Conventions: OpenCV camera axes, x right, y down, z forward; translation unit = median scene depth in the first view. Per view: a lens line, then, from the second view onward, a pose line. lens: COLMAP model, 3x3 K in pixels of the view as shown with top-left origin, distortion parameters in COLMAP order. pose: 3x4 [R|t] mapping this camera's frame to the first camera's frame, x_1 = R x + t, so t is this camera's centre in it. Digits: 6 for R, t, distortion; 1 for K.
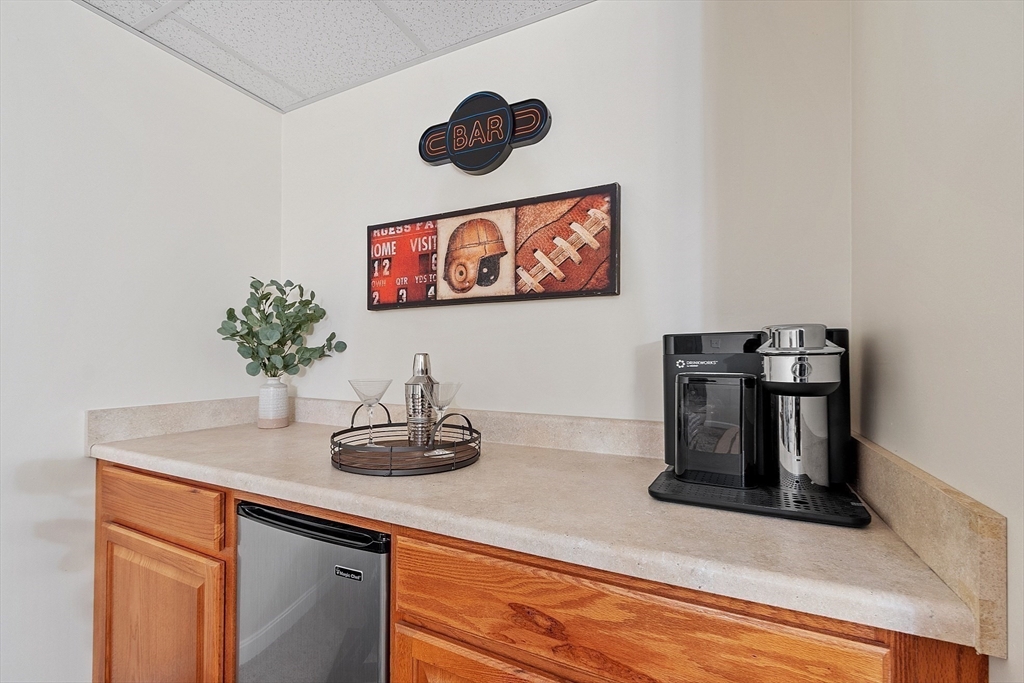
lens RADIAL K [[447.6, 0, 510.8], [0, 447.6, 346.5], [0, 0, 1]] dist [0.004877, 0.000508]
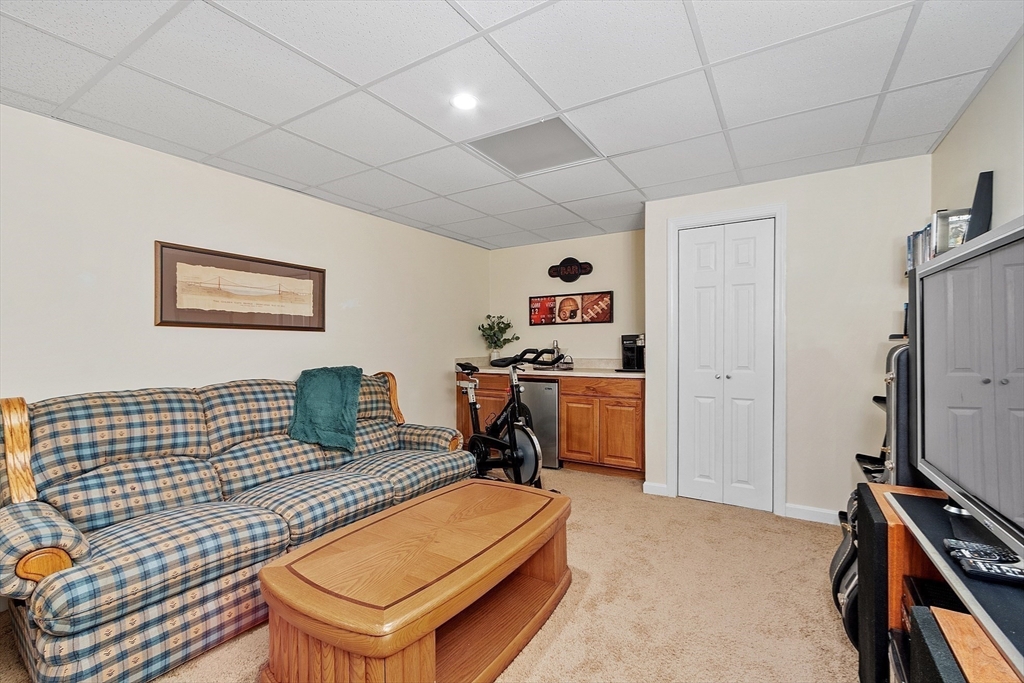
lens RADIAL K [[447.6, 0, 511.1], [0, 447.6, 341.7], [0, 0, 1]] dist [0.004877, 0.000508]
pose [[0.995392, -0.008948, -0.095471, -0.182810], [0.010750, 0.999773, 0.018377, -0.036492], [0.095285, -0.019319, 0.995263, -2.159803]]
